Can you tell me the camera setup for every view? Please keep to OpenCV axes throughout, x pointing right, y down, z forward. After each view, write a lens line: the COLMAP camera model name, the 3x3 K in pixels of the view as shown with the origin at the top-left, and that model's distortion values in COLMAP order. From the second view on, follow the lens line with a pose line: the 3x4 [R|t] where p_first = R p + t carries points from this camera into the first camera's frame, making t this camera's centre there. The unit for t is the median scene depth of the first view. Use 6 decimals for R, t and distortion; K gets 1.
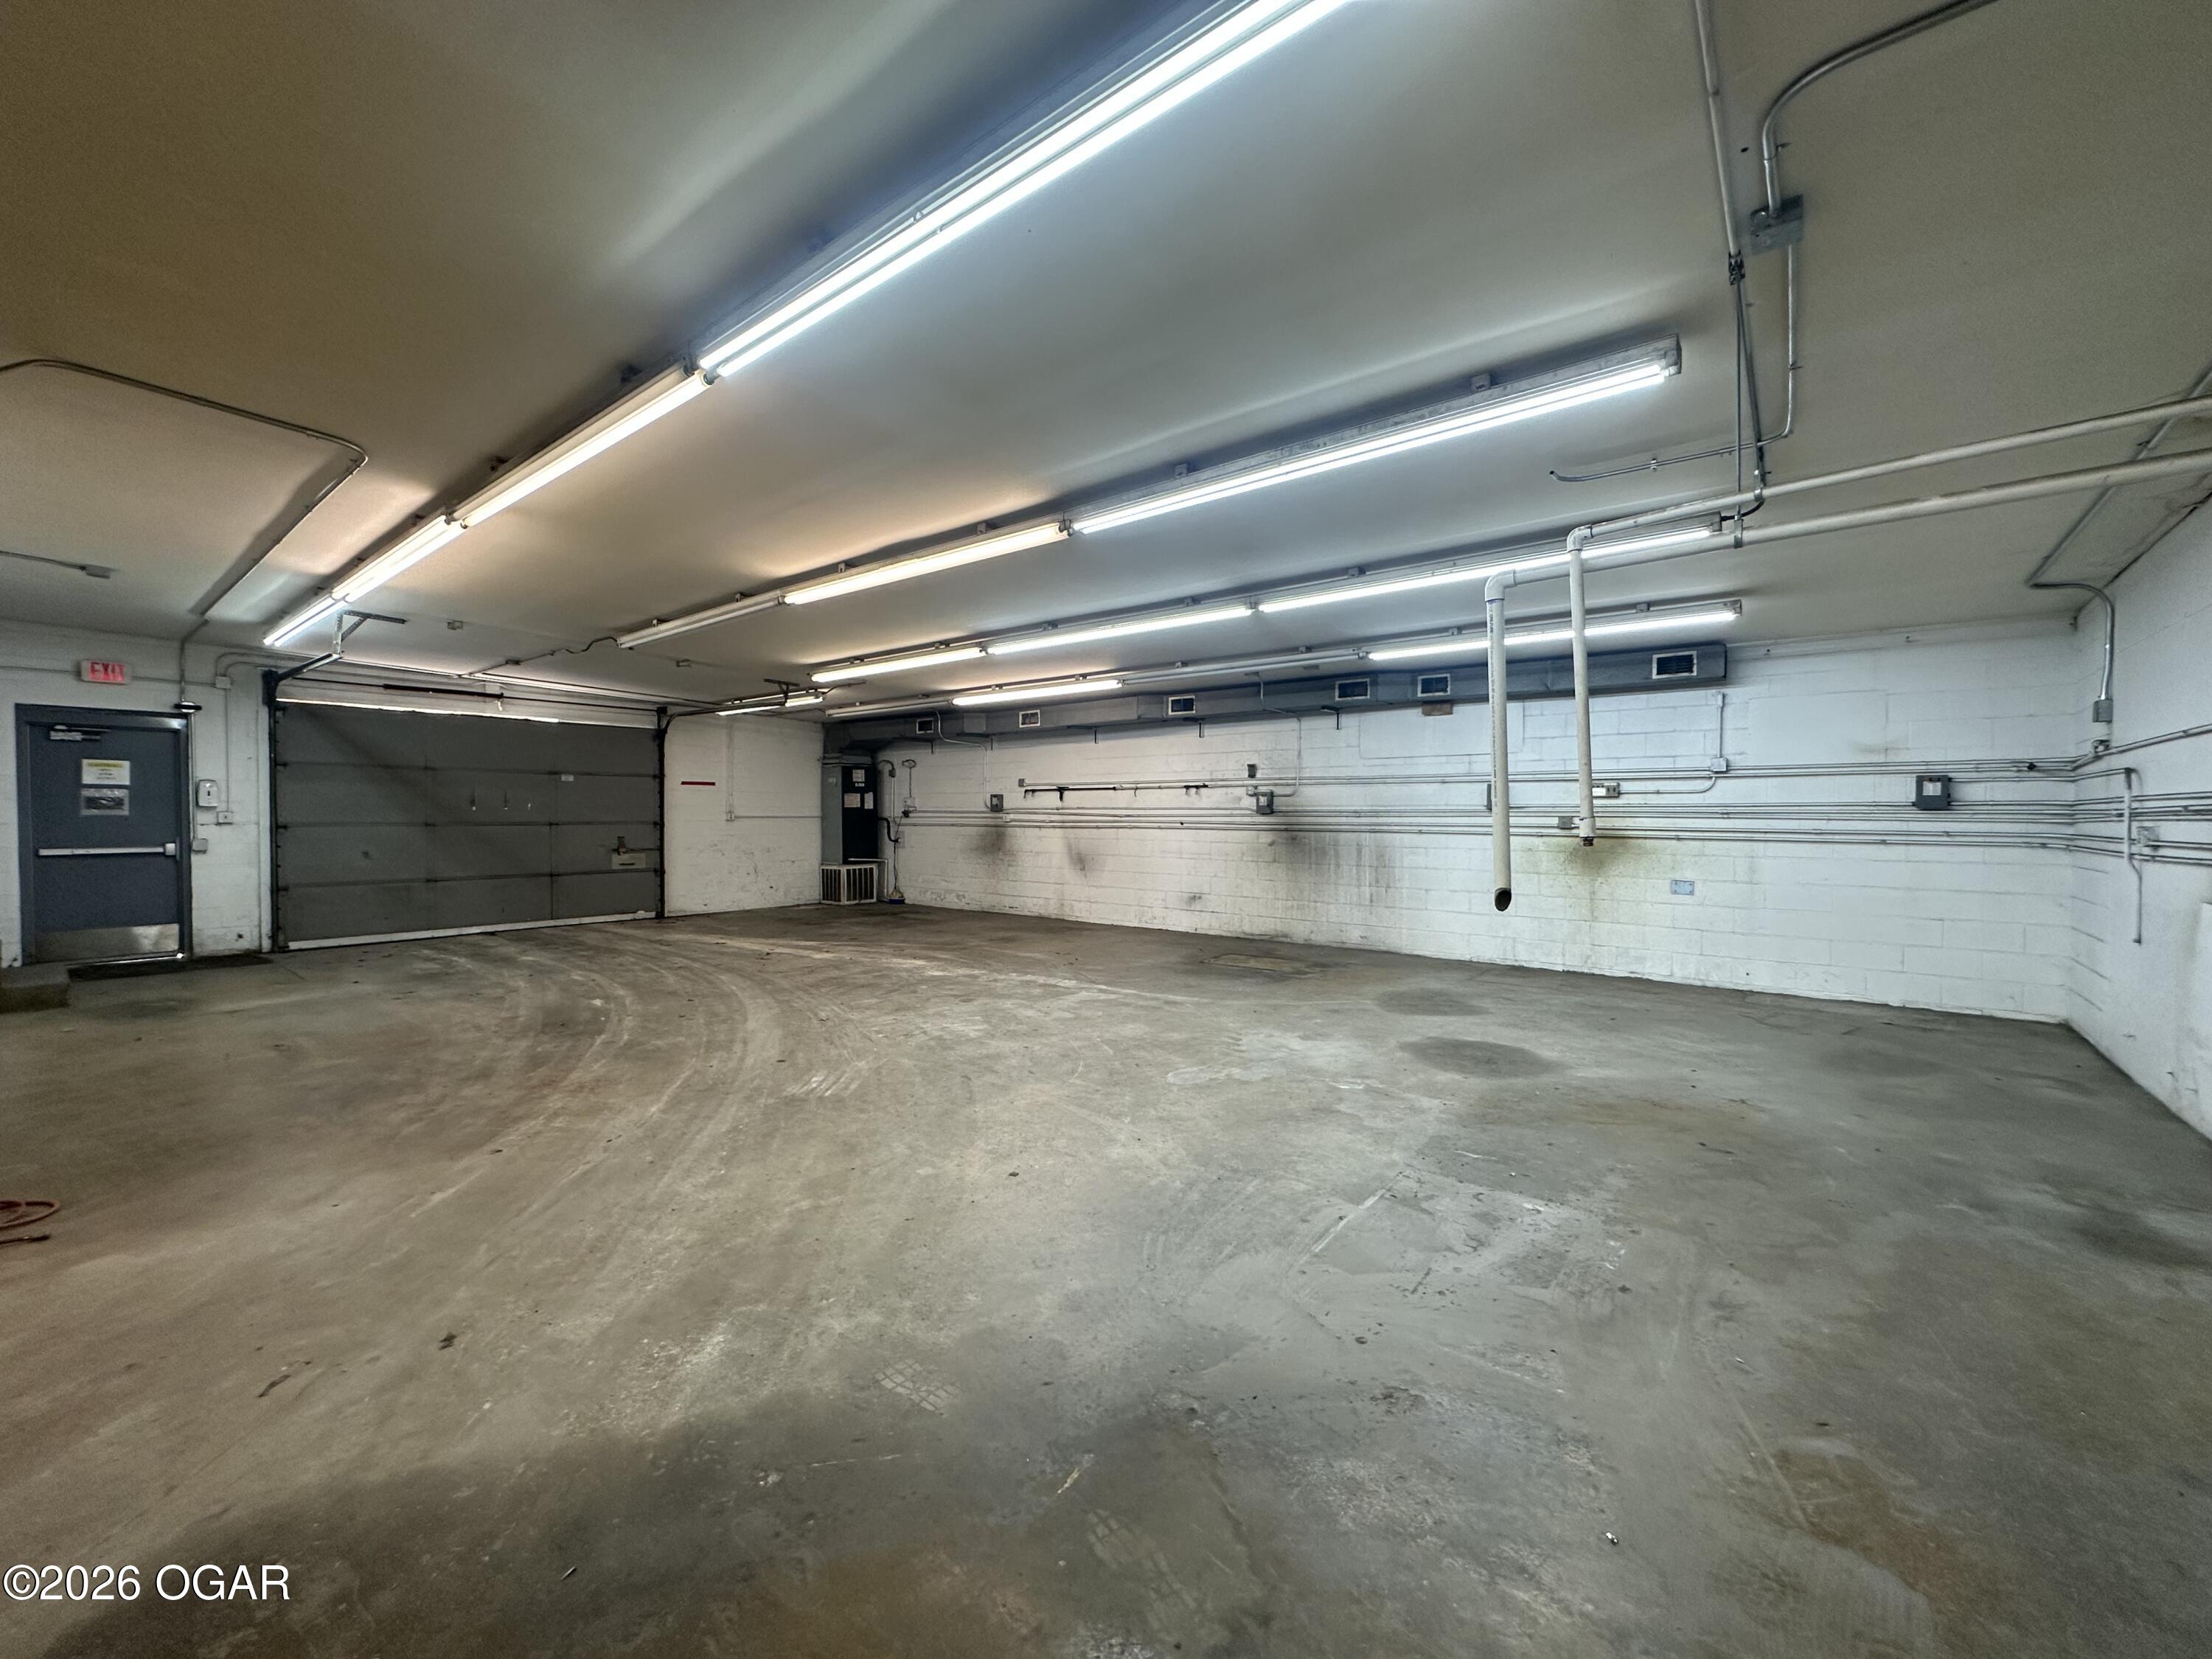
lens RADIAL K [[878.1, 0, 1103.8], [0, 878.1, 823.6], [0, 0, 1]] dist [-0.000093, -0.000001]
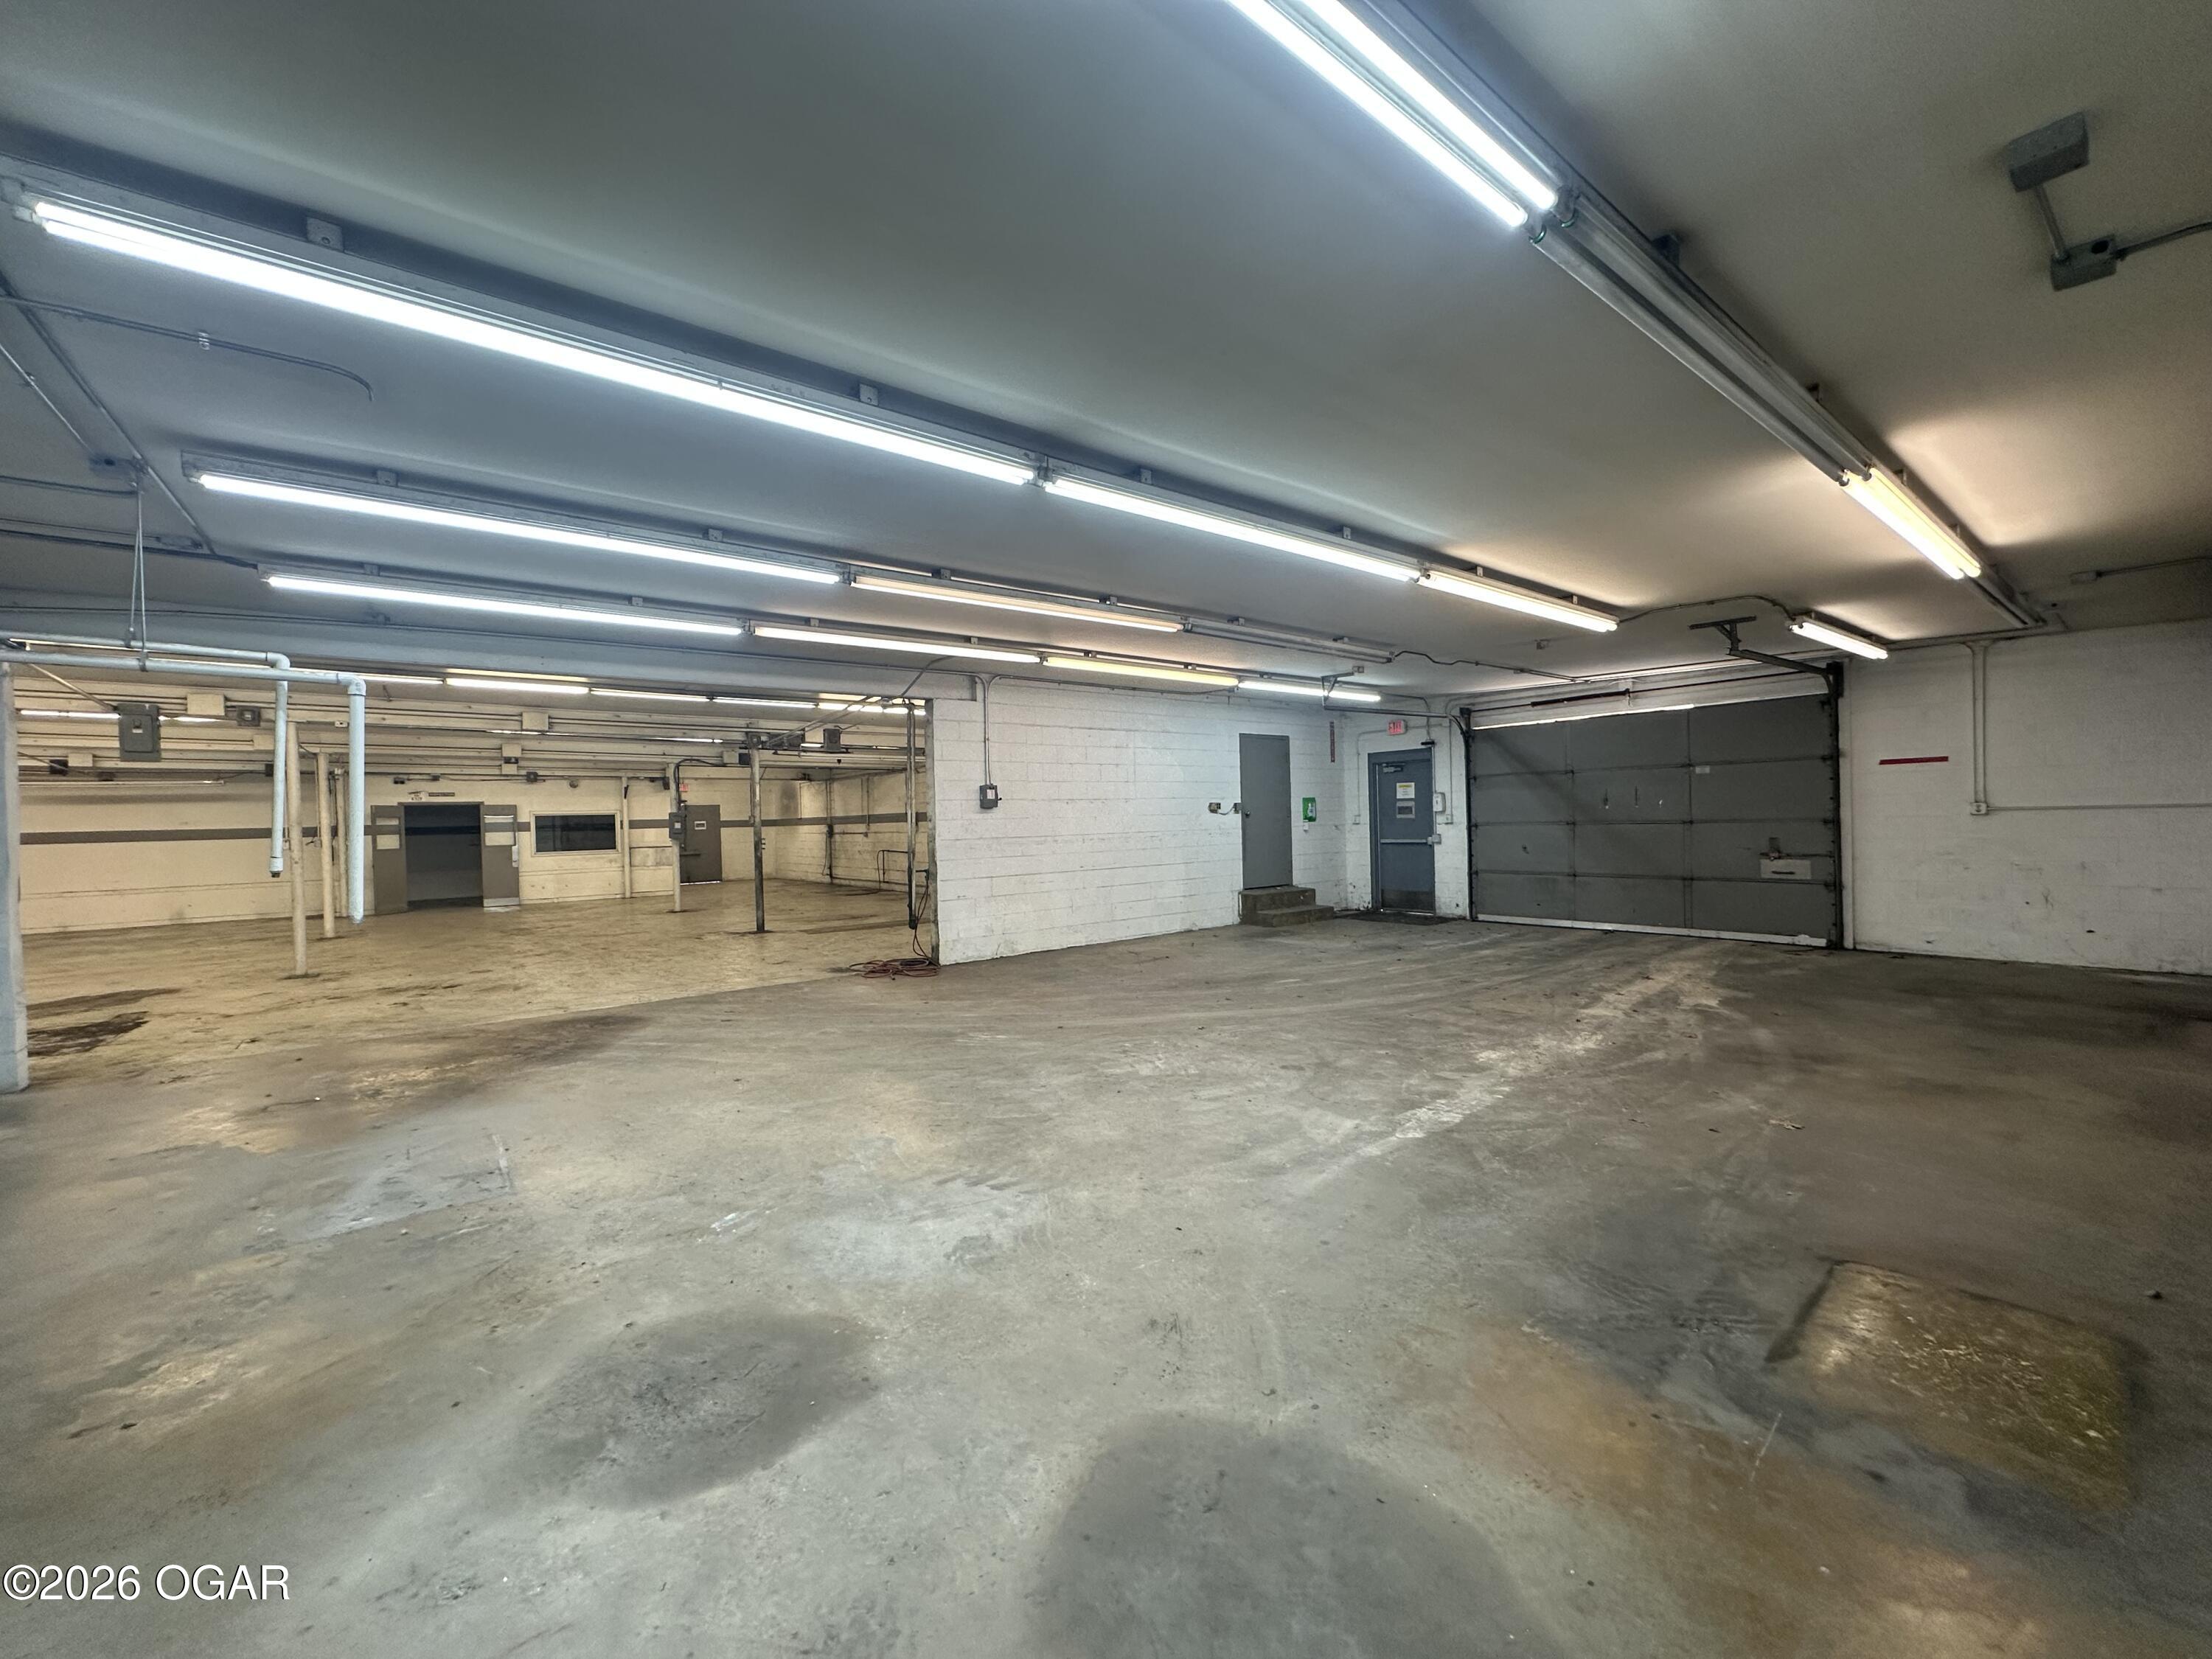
lens RADIAL K [[878.1, 0, 1100.9], [0, 878.1, 827.0], [0, 0, 1]] dist [-0.000093, -0.000001]
pose [[-0.226040, 0.012431, -0.974039, 0.498246], [0.015213, 0.999842, 0.009229, -0.015648], [0.973999, -0.012732, -0.226193, 0.800644]]
